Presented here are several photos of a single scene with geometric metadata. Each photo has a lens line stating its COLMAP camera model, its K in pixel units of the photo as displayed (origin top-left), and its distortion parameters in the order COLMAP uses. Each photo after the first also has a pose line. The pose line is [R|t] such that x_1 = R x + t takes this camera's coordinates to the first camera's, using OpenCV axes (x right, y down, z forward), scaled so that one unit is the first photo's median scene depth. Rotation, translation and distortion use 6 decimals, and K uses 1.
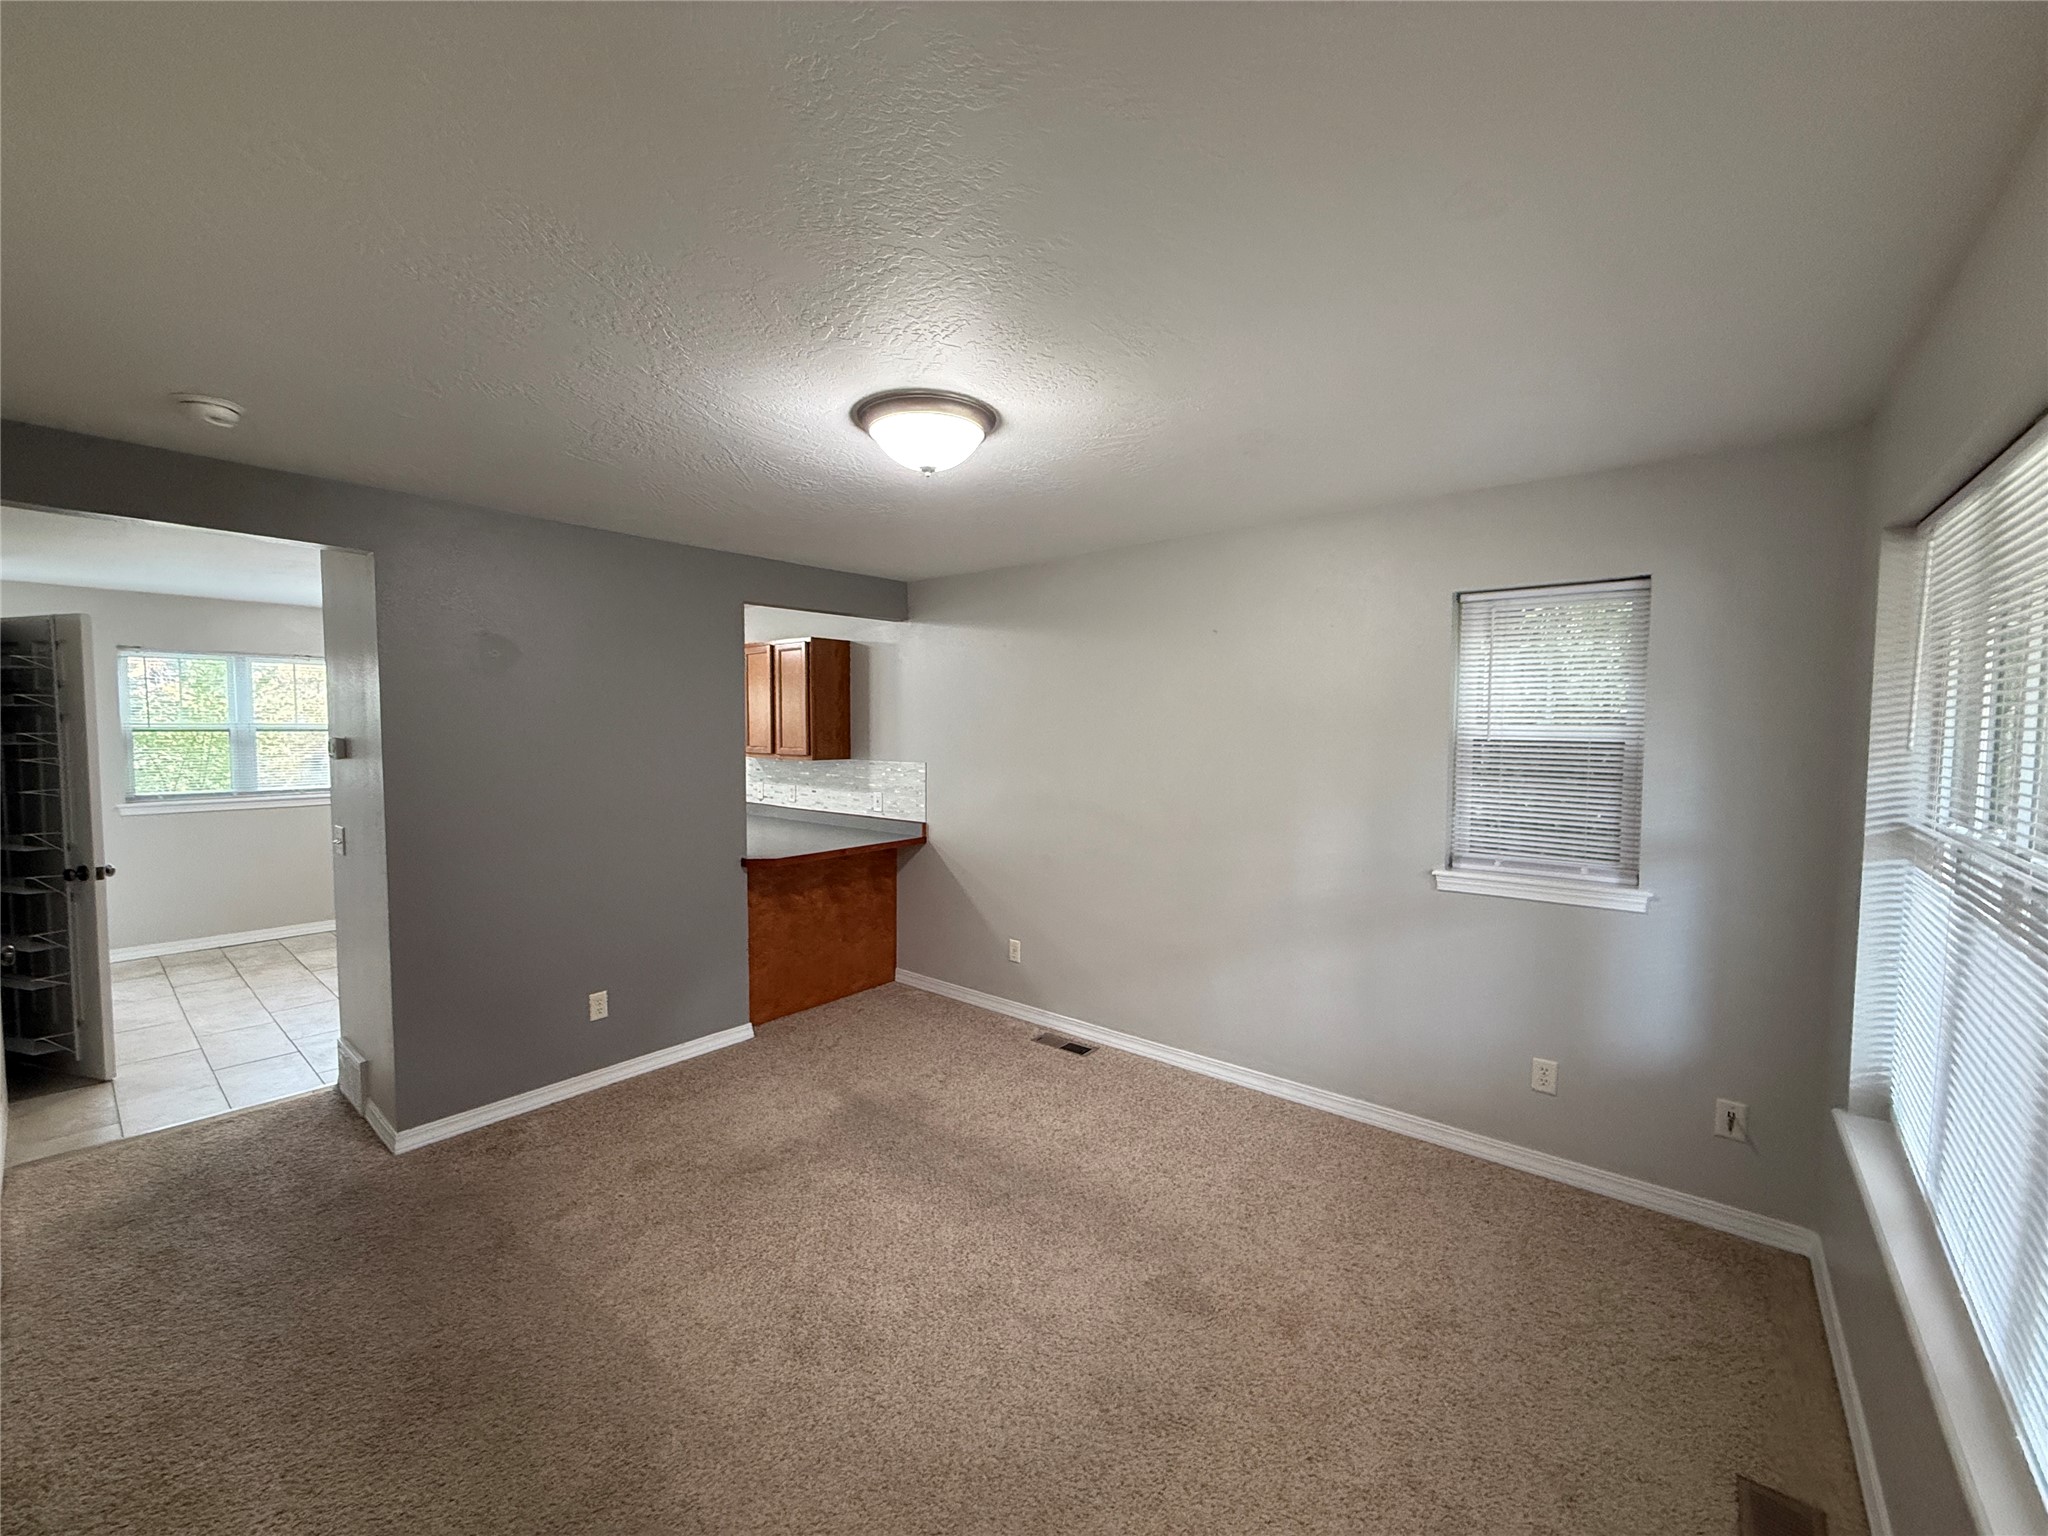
lens RADIAL K [[818.8, 0, 1019.9], [0, 818.8, 769.1], [0, 0, 1]] dist [0.001328, 0.000295]
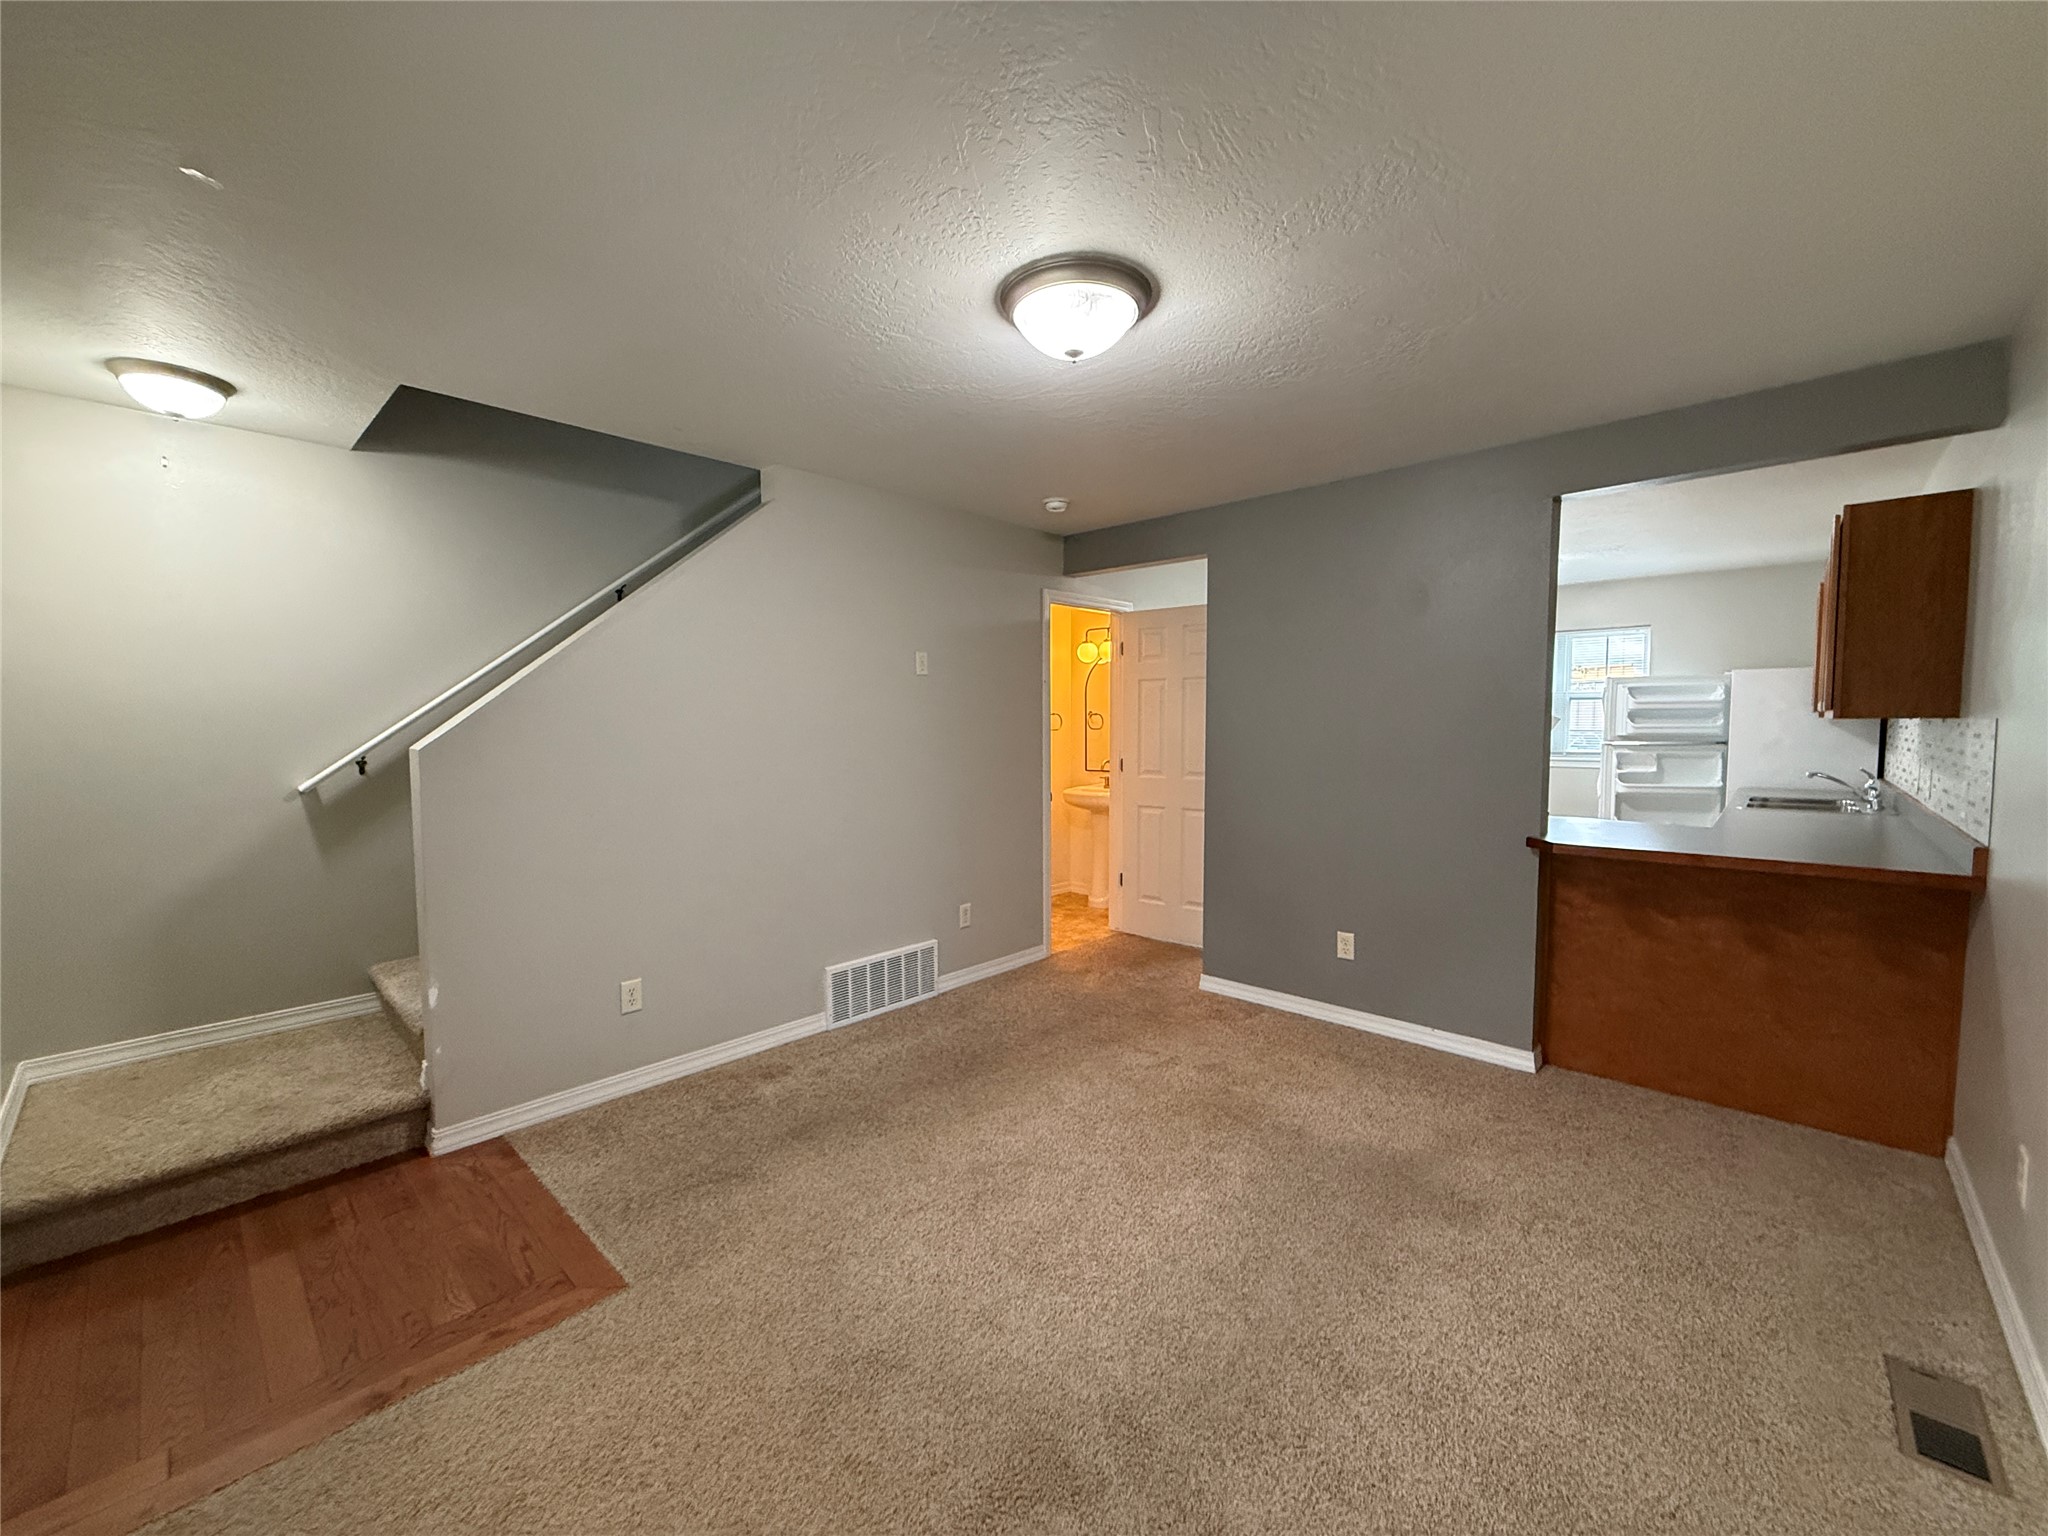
lens RADIAL K [[818.8, 0, 1019.9], [0, 818.8, 769.1], [0, 0, 1]] dist [0.001328, 0.000295]
pose [[-0.059219, 0.057005, -0.996616, 0.445509], [-0.054340, 0.996704, 0.060239, 0.026253], [0.996765, 0.057723, -0.055927, 0.551786]]
